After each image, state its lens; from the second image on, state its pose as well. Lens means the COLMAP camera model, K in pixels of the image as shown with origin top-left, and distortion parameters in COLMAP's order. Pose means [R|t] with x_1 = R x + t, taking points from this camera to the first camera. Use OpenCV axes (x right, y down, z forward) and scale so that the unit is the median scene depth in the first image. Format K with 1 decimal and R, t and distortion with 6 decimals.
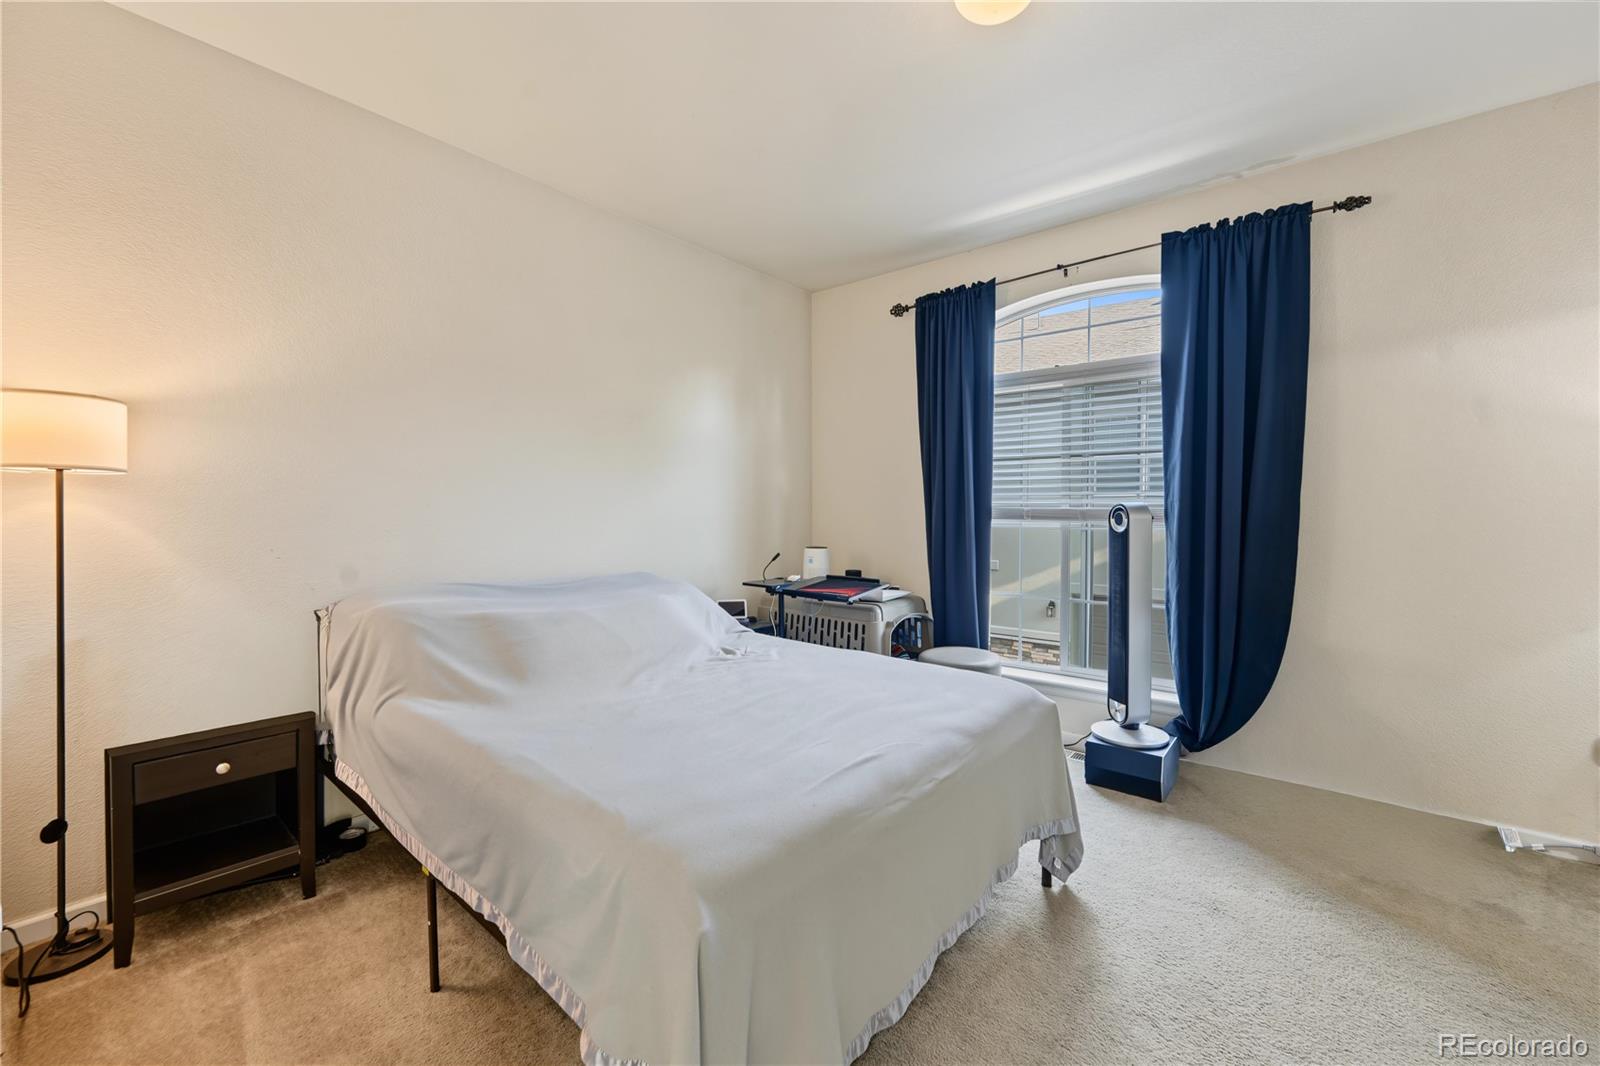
lens RADIAL K [[645.3, 0, 801.5], [0, 645.3, 525.9], [0, 0, 1]] dist [-0.004027, 0.001635]
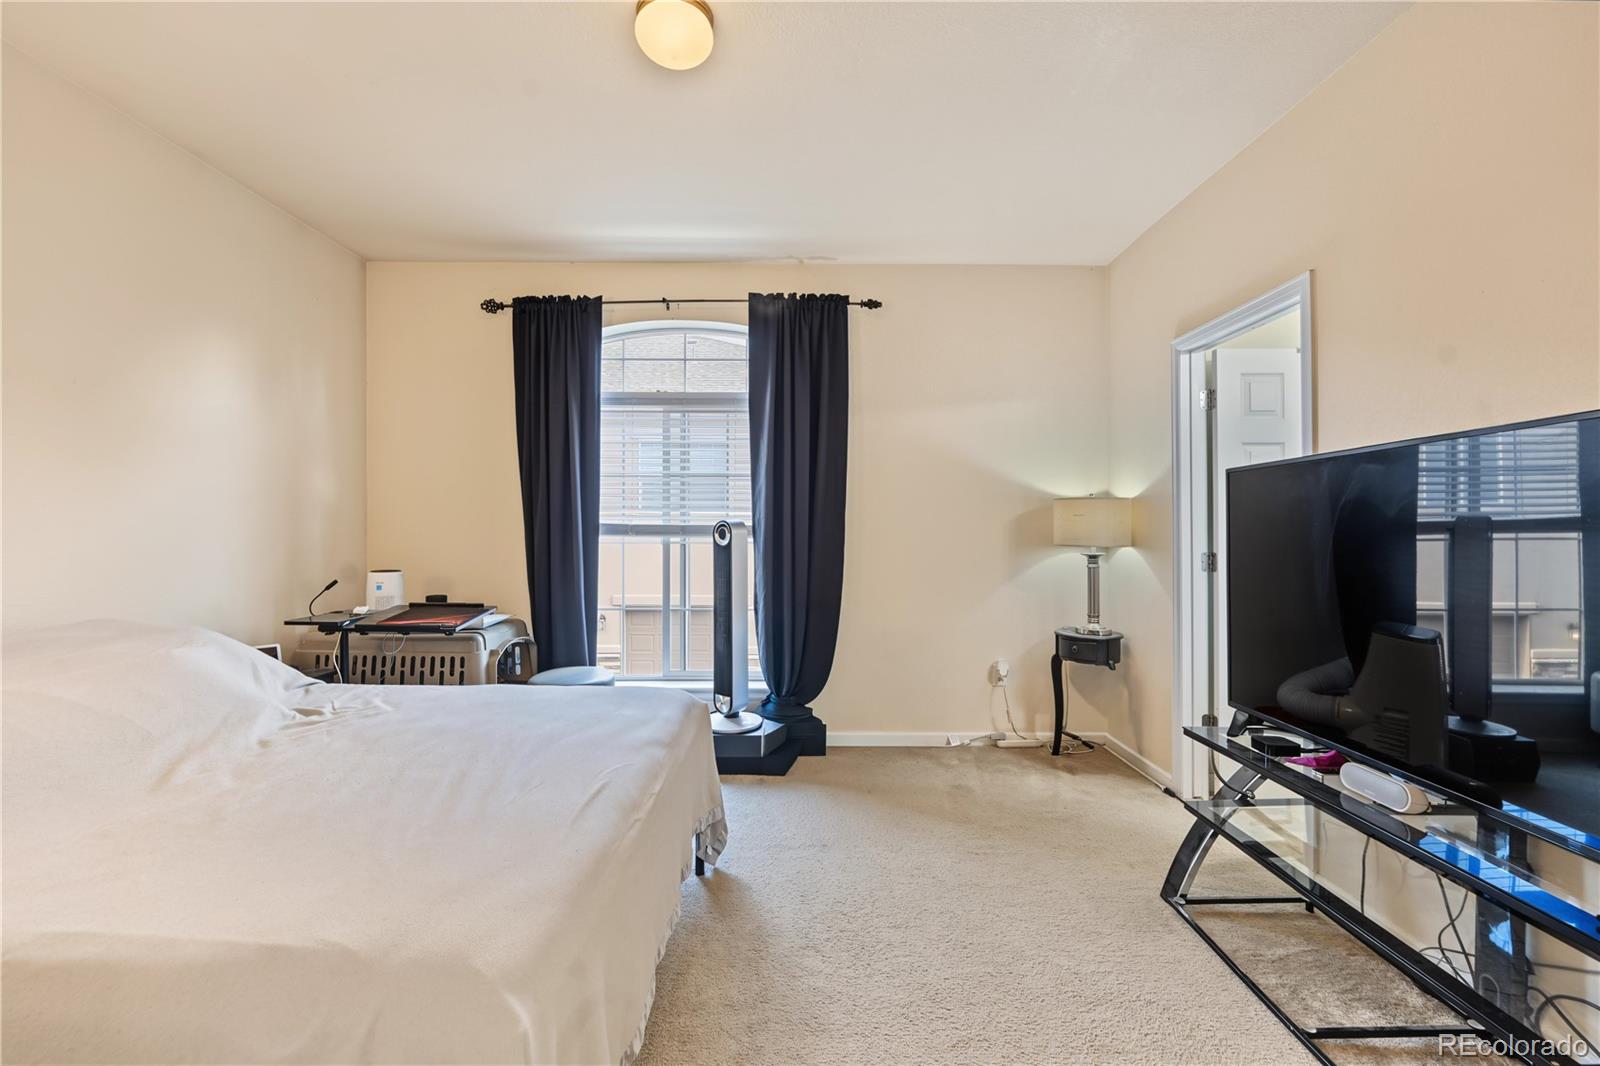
lens RADIAL K [[645.3, 0, 801.4], [0, 645.3, 529.6], [0, 0, 1]] dist [-0.004027, 0.001635]
pose [[0.768418, -0.002871, 0.639942, -0.127400], [0.014701, 0.999805, -0.013167, -0.001193], [-0.639779, 0.019525, 0.768311, 0.036413]]
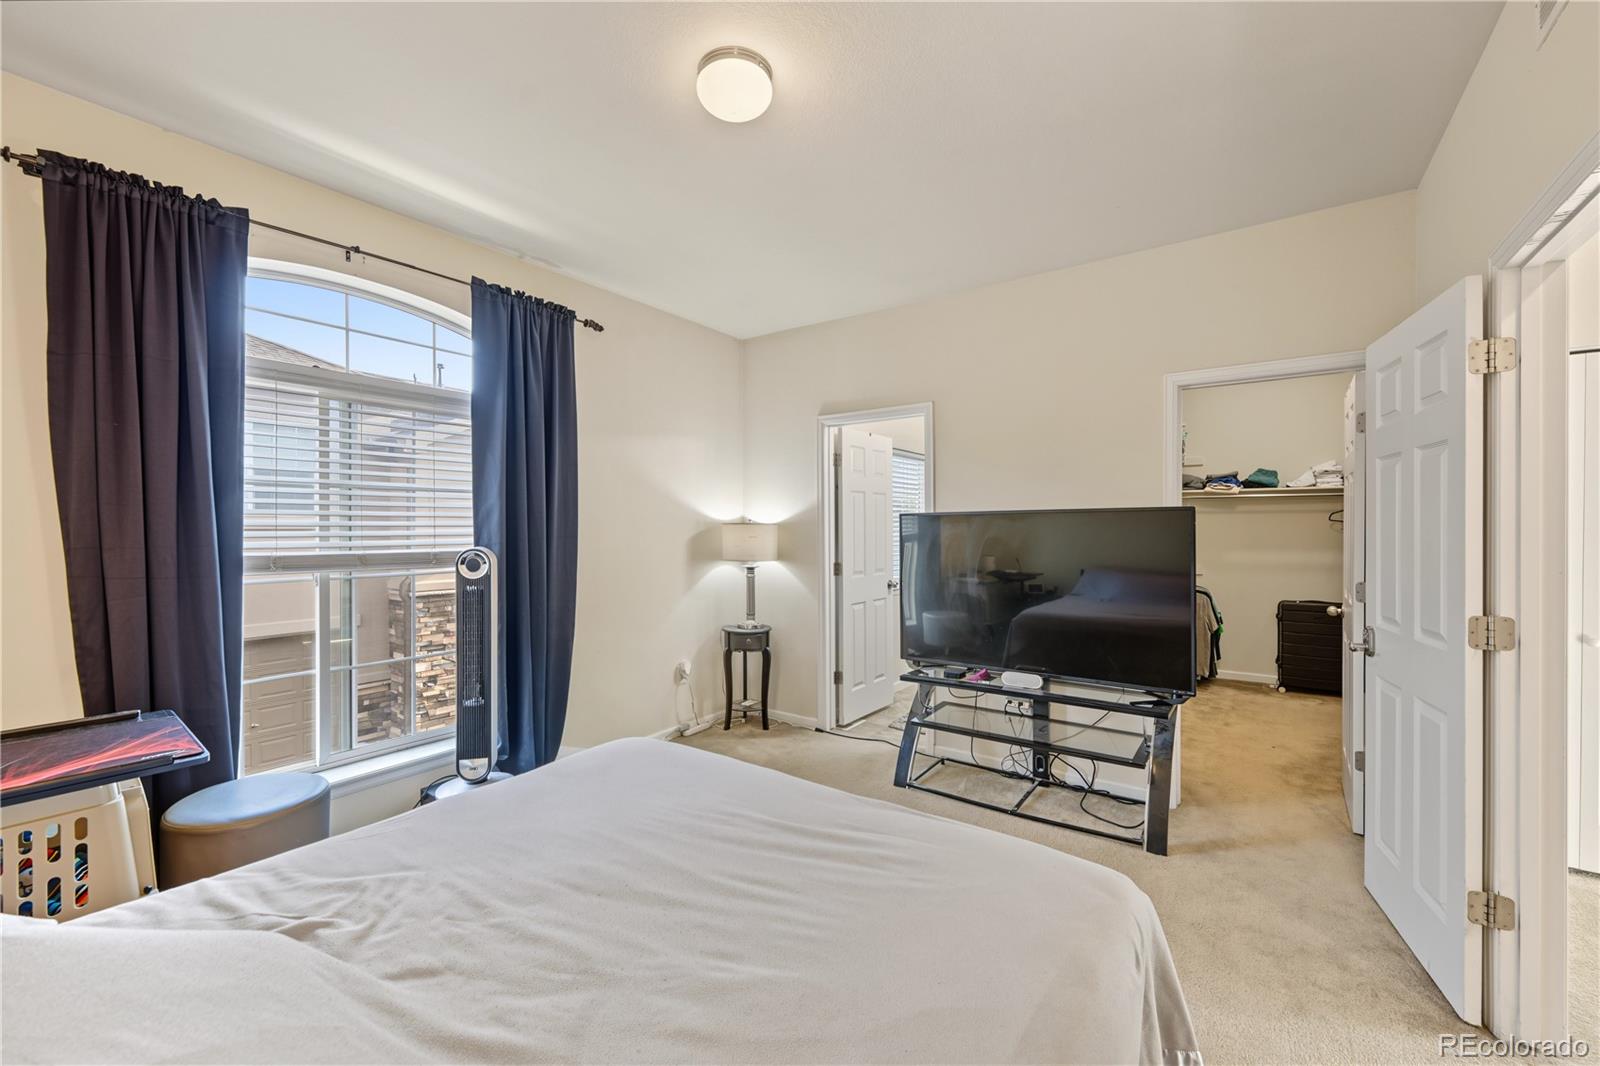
lens RADIAL K [[645.3, 0, 790.8], [0, 645.3, 533.9], [0, 0, 1]] dist [-0.004027, 0.001635]
pose [[-0.064985, -0.015400, 0.997767, -0.475653], [0.020439, 0.999651, 0.016760, -0.062502], [-0.997677, 0.021482, -0.064648, 0.588885]]
